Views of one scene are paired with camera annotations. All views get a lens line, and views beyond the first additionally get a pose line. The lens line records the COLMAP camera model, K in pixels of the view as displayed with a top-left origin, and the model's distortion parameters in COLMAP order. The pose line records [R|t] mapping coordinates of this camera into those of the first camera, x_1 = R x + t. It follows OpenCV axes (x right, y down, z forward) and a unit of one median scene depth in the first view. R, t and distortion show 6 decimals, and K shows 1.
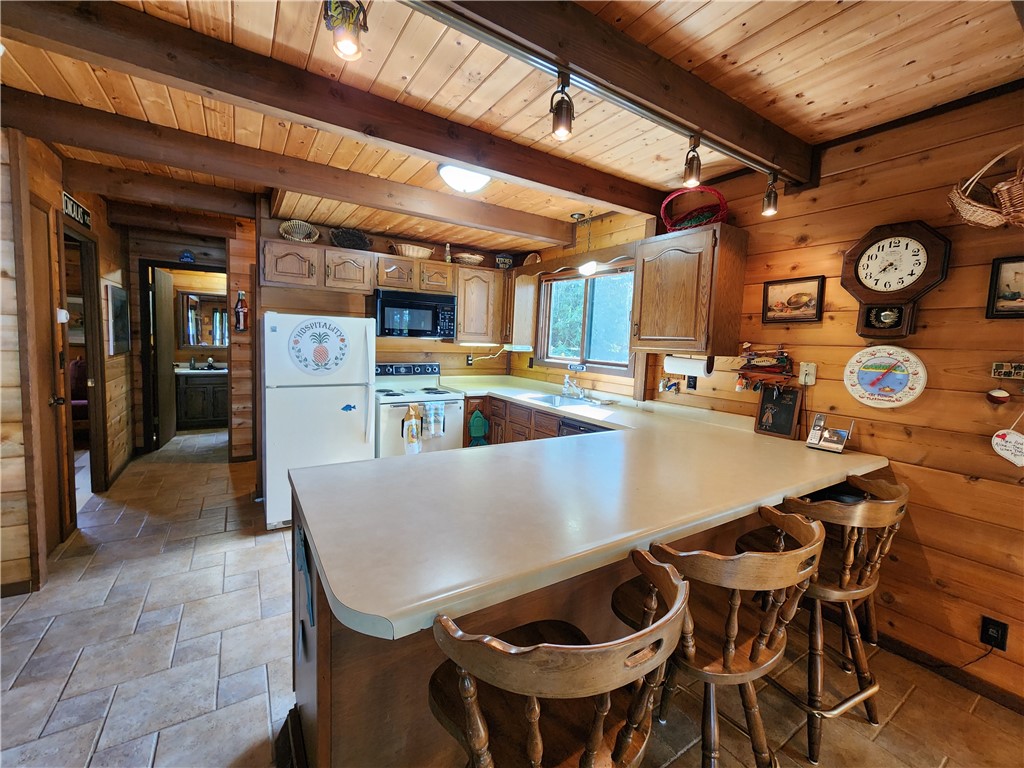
lens RADIAL K [[420.3, 0, 511.9], [0, 420.3, 372.2], [0, 0, 1]] dist [0.001344, -0.000588]
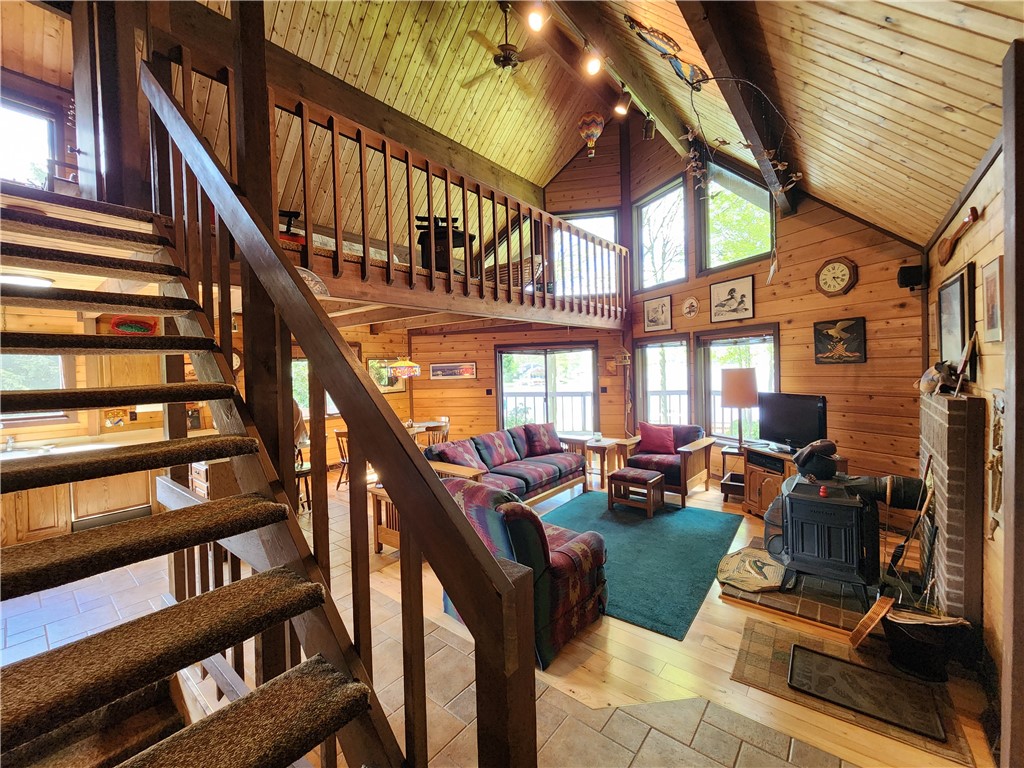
lens RADIAL K [[420.3, 0, 510.8], [0, 420.3, 374.7], [0, 0, 1]] dist [0.001344, -0.000588]
pose [[-0.303897, -0.047917, 0.951499, -1.799781], [0.088378, 0.993010, 0.078234, -0.155781], [-0.948597, 0.107867, -0.297538, 0.008293]]
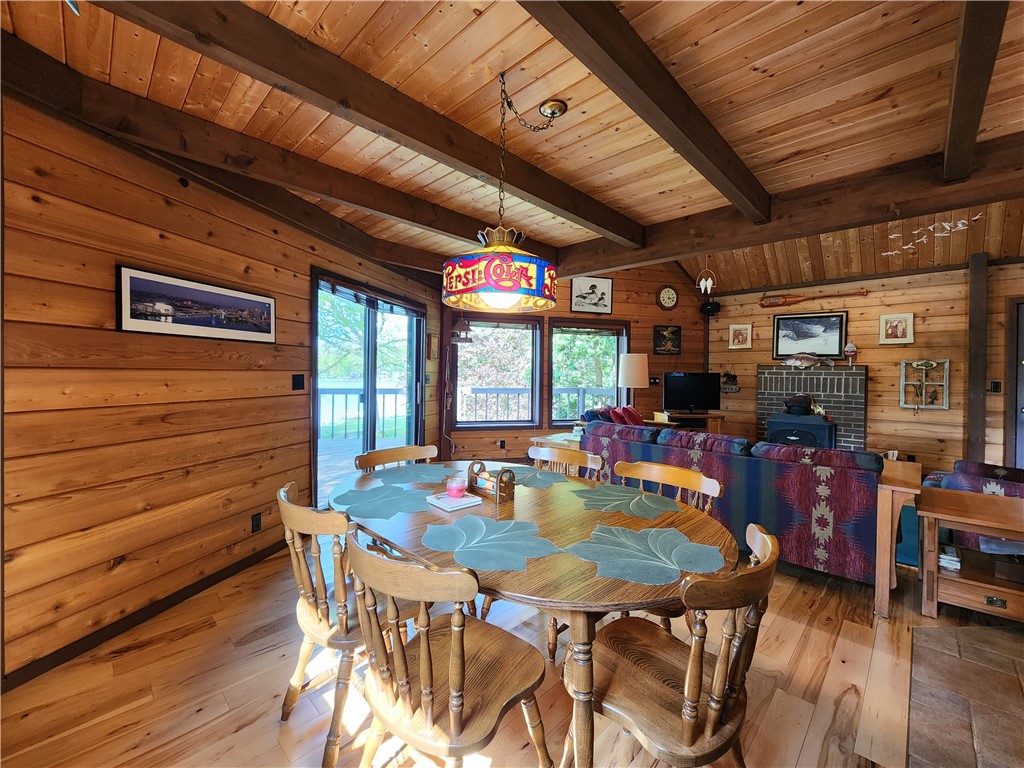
lens RADIAL K [[420.3, 0, 510.6], [0, 420.3, 374.8], [0, 0, 1]] dist [0.001344, -0.000588]
pose [[-0.974430, -0.050460, -0.218951, 0.687156], [-0.066900, 0.995417, 0.068331, 0.042531], [0.214499, 0.081232, -0.973340, 0.510829]]
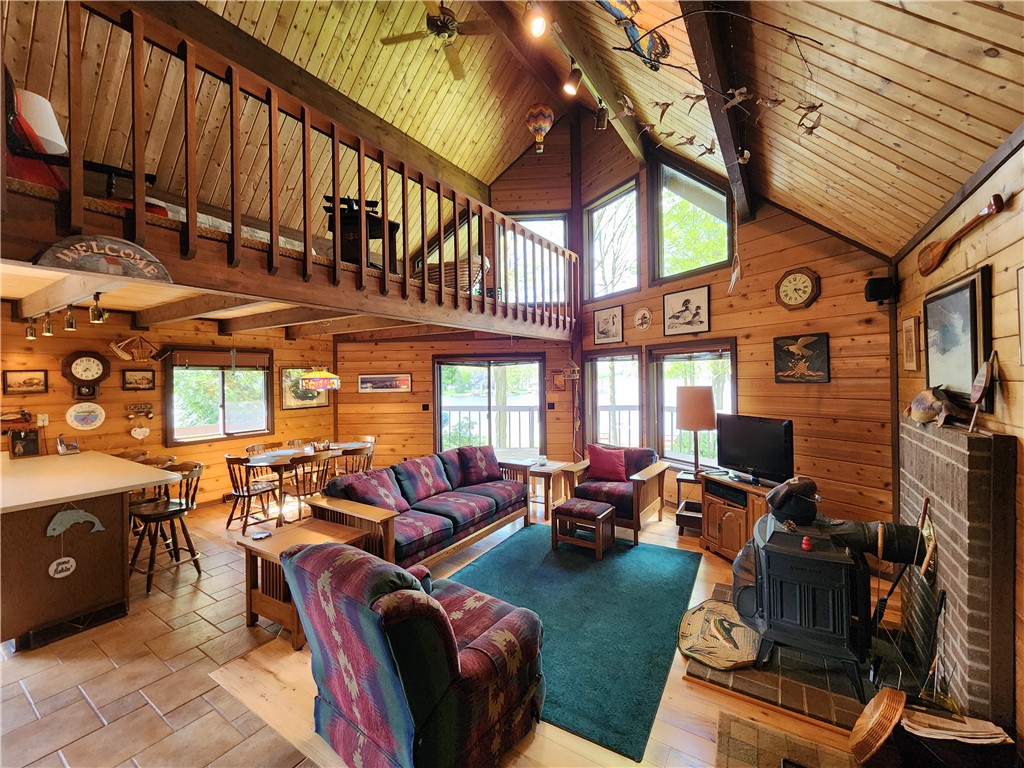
lens RADIAL K [[420.3, 0, 511.9], [0, 420.3, 375.6], [0, 0, 1]] dist [0.001344, -0.000588]
pose [[-0.409918, -0.031391, 0.911582, -1.582639], [0.066409, 0.995728, 0.064152, -0.148886], [-0.909701, 0.086835, -0.406082, -0.146241]]
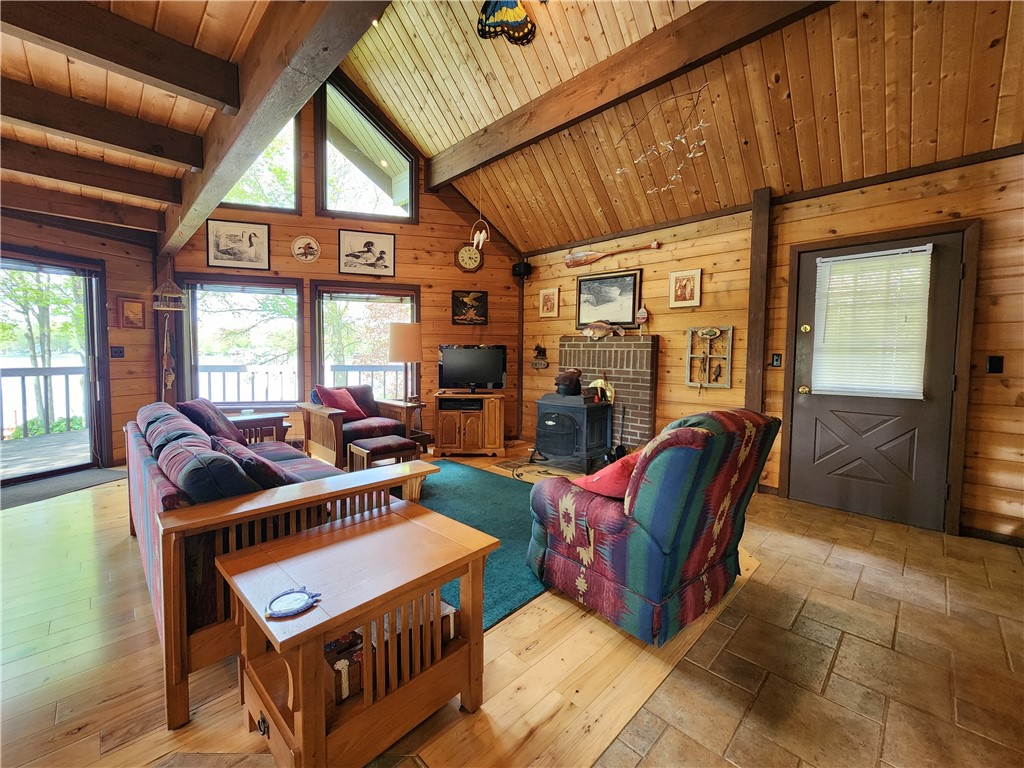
lens RADIAL K [[420.3, 0, 508.7], [0, 420.3, 373.1], [0, 0, 1]] dist [0.001344, -0.000588]
pose [[-0.977691, -0.039704, -0.206264, -0.458588], [-0.064423, 0.991327, 0.114543, 0.019038], [0.199927, 0.125276, -0.971769, 0.425054]]
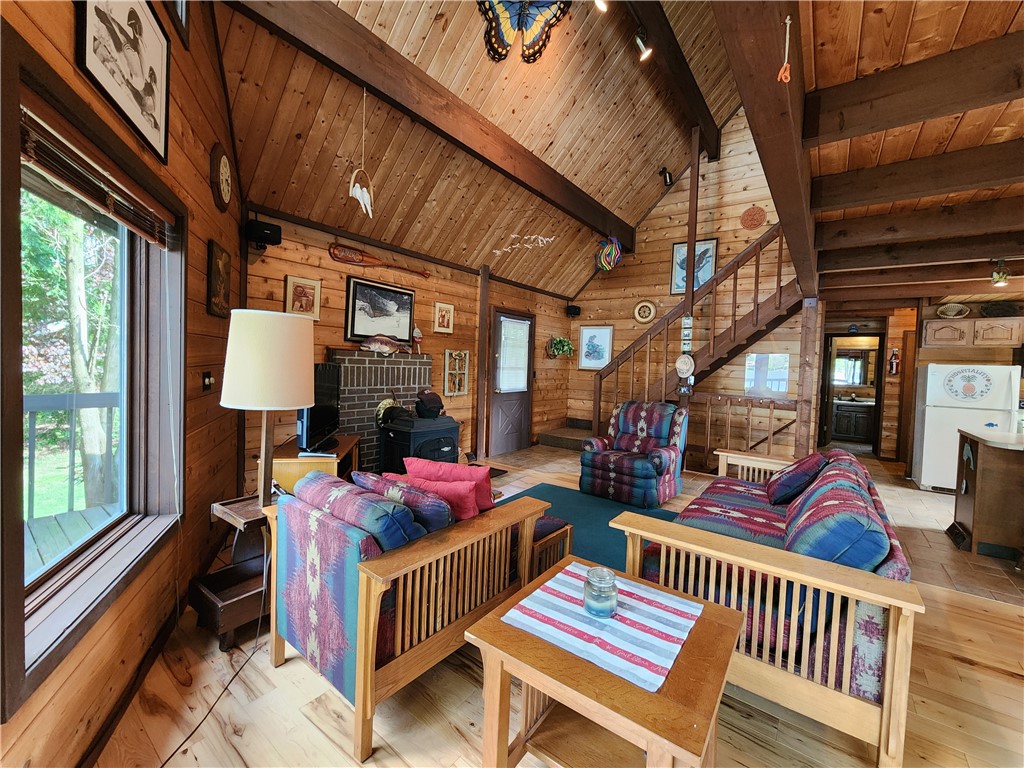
lens RADIAL K [[420.3, 0, 510.9], [0, 420.3, 373.1], [0, 0, 1]] dist [0.001344, -0.000588]
pose [[0.346315, -0.000700, -0.938118, 0.485782], [-0.095979, 0.994726, -0.036174, 0.134405], [0.933195, 0.102567, 0.344422, -1.295194]]
